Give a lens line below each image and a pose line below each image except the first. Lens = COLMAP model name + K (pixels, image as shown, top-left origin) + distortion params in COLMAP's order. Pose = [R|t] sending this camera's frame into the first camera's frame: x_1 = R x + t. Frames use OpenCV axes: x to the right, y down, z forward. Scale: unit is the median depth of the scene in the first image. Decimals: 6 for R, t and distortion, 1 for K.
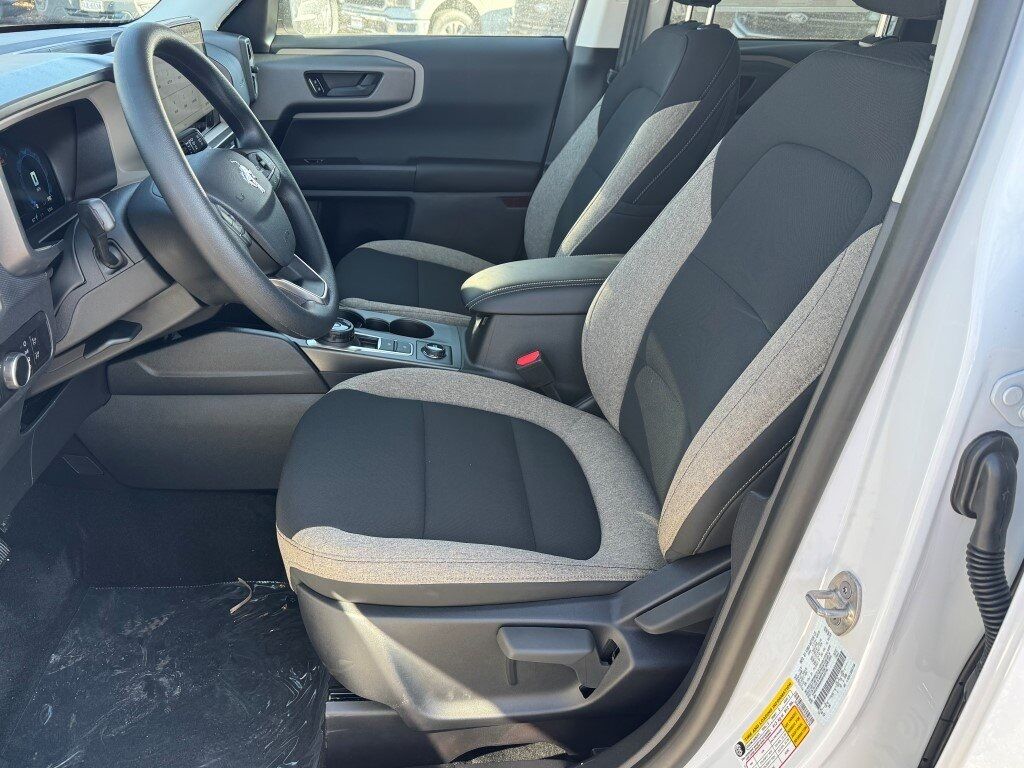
lens RADIAL K [[798.8, 0, 512.0], [0, 798.8, 384.0], [0, 0, 1]] dist [0.108794, -0.183700]
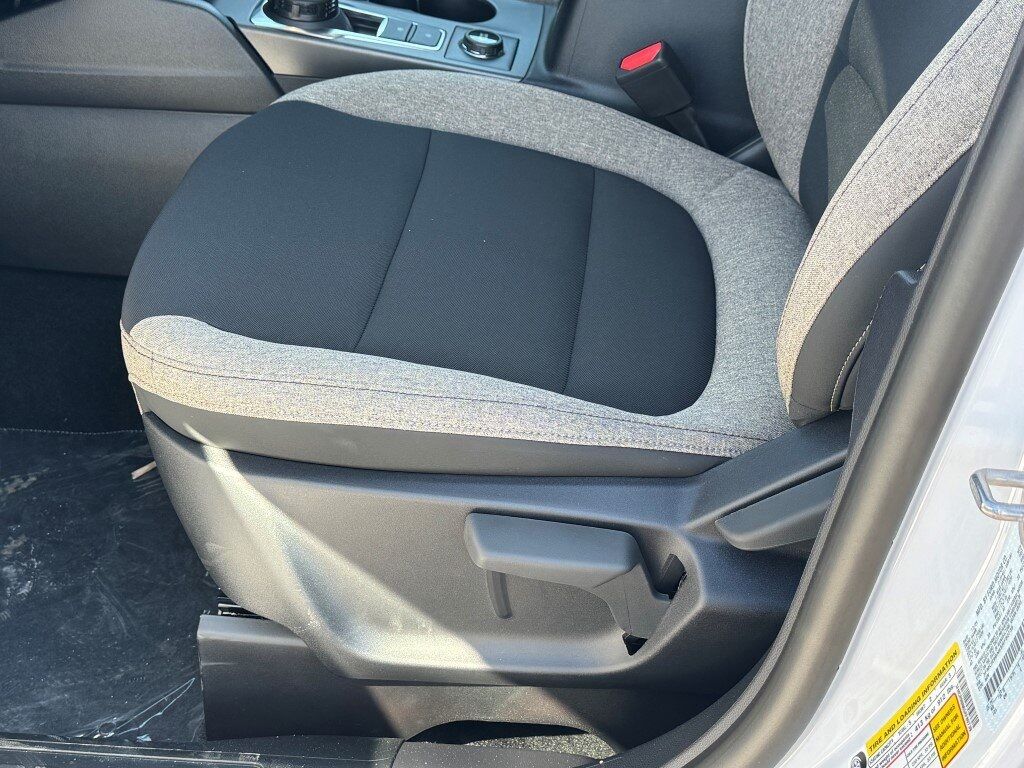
lens RADIAL K [[1385.2, 0, 512.0], [0, 1385.2, 384.0], [0, 0, 1]] dist [0.190224, -0.067598]
pose [[0.975749, 0.070069, -0.207377, 0.199237], [-0.039530, 0.988211, 0.147906, 0.065580], [0.215296, -0.136122, 0.967015, 0.078655]]
